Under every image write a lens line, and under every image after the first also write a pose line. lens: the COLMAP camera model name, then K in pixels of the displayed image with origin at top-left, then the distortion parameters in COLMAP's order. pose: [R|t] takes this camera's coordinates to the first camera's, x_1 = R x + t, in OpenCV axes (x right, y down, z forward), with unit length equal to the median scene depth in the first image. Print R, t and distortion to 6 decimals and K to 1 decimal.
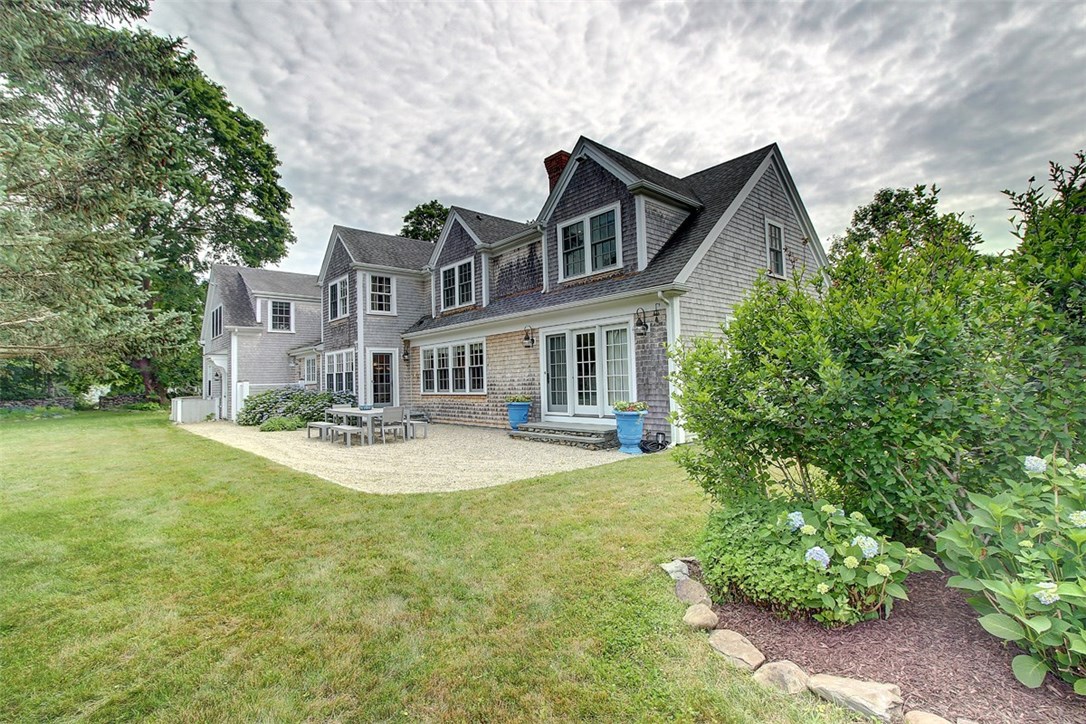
lens RADIAL K [[495.6, 0, 543.0], [0, 495.6, 362.0], [0, 0, 1]] dist [0.001330, 0.000142]
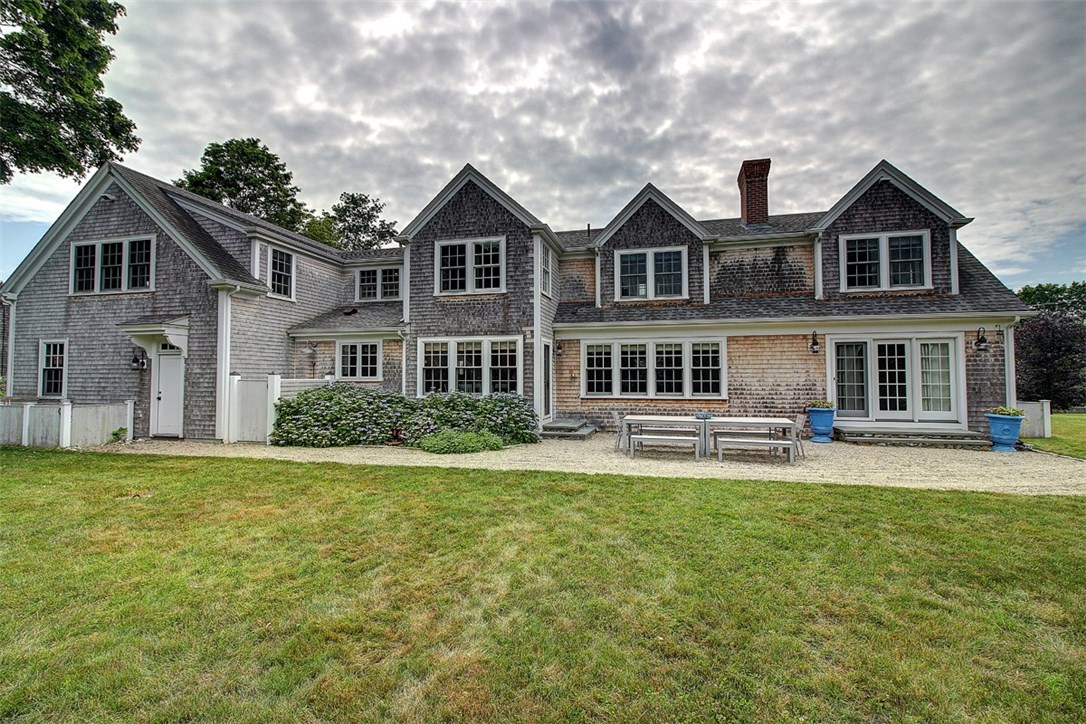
lens RADIAL K [[495.6, 0, 543.0], [0, 495.6, 362.0], [0, 0, 1]] dist [0.001330, 0.000142]
pose [[0.828216, 0.045665, 0.558546, -0.902853], [-0.043869, 0.998899, -0.016618, 0.026075], [-0.558690, -0.010739, 0.829307, 0.416547]]
